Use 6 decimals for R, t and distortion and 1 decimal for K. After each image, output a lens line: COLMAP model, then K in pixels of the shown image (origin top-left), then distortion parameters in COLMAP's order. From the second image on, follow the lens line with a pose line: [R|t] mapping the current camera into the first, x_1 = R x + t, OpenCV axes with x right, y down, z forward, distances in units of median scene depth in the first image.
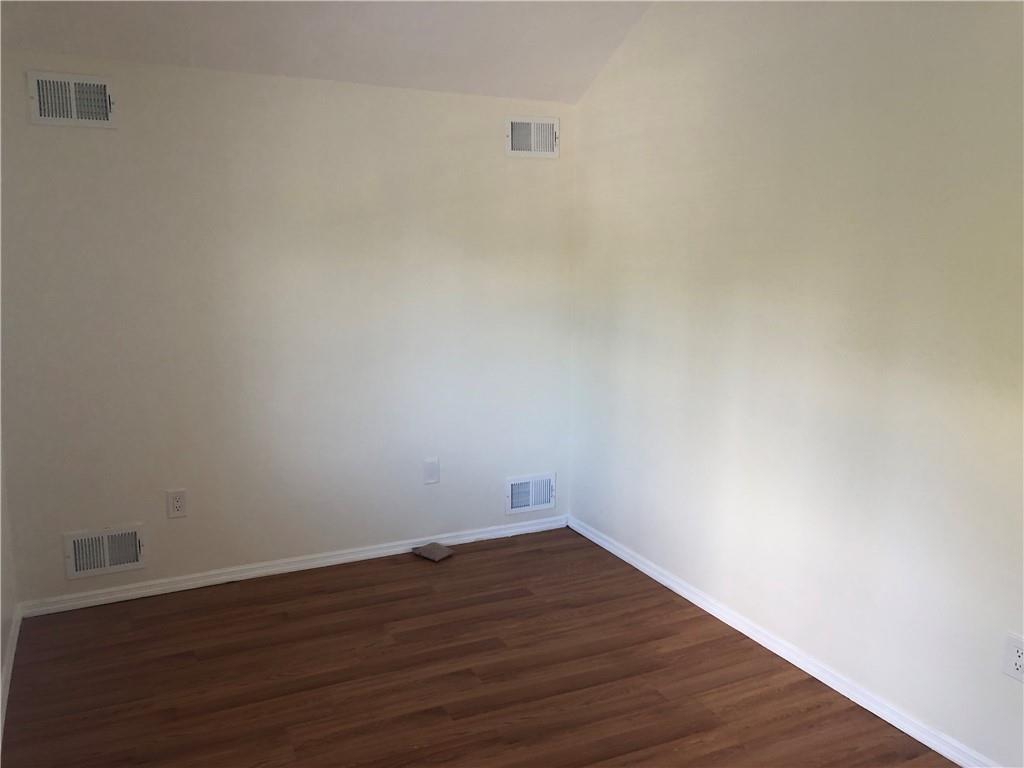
lens RADIAL K [[852.0, 0, 477.4], [0, 852.0, 396.7], [0, 0, 1]] dist [0.044431, -0.027855]
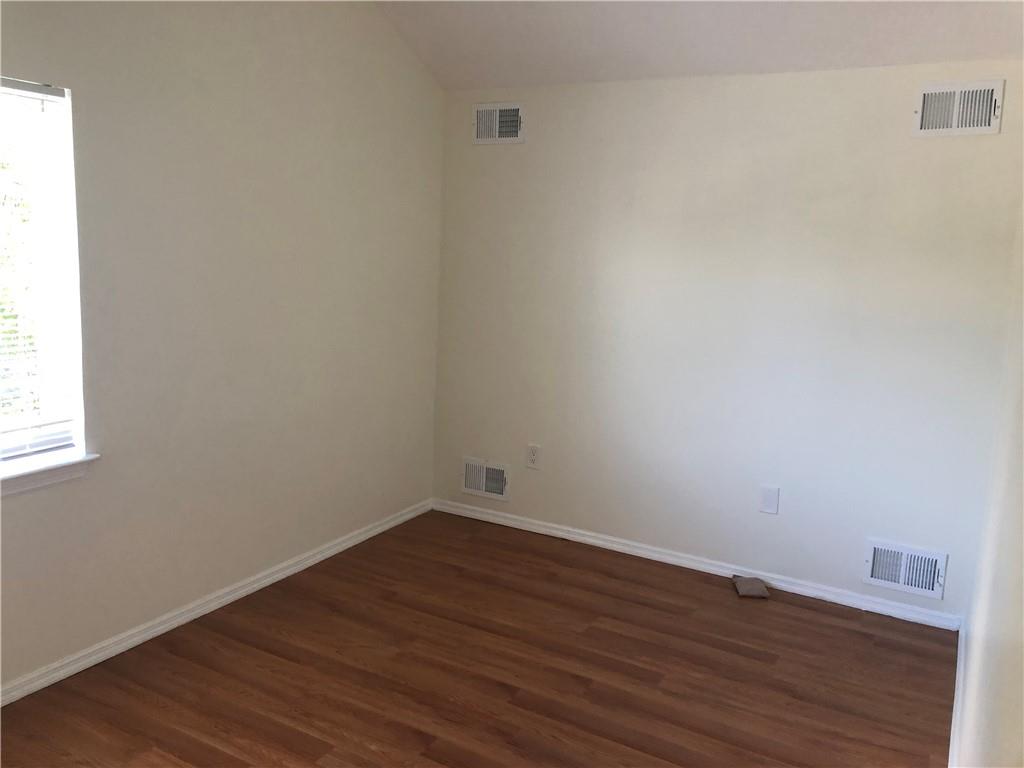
lens RADIAL K [[852.0, 0, 520.3], [0, 852.0, 385.1], [0, 0, 1]] dist [0.044431, -0.027855]
pose [[0.564838, 0.160254, -0.809492, 0.583245], [-0.181980, 0.981001, 0.067228, -0.048361], [0.804886, 0.109339, 0.583270, 0.298037]]
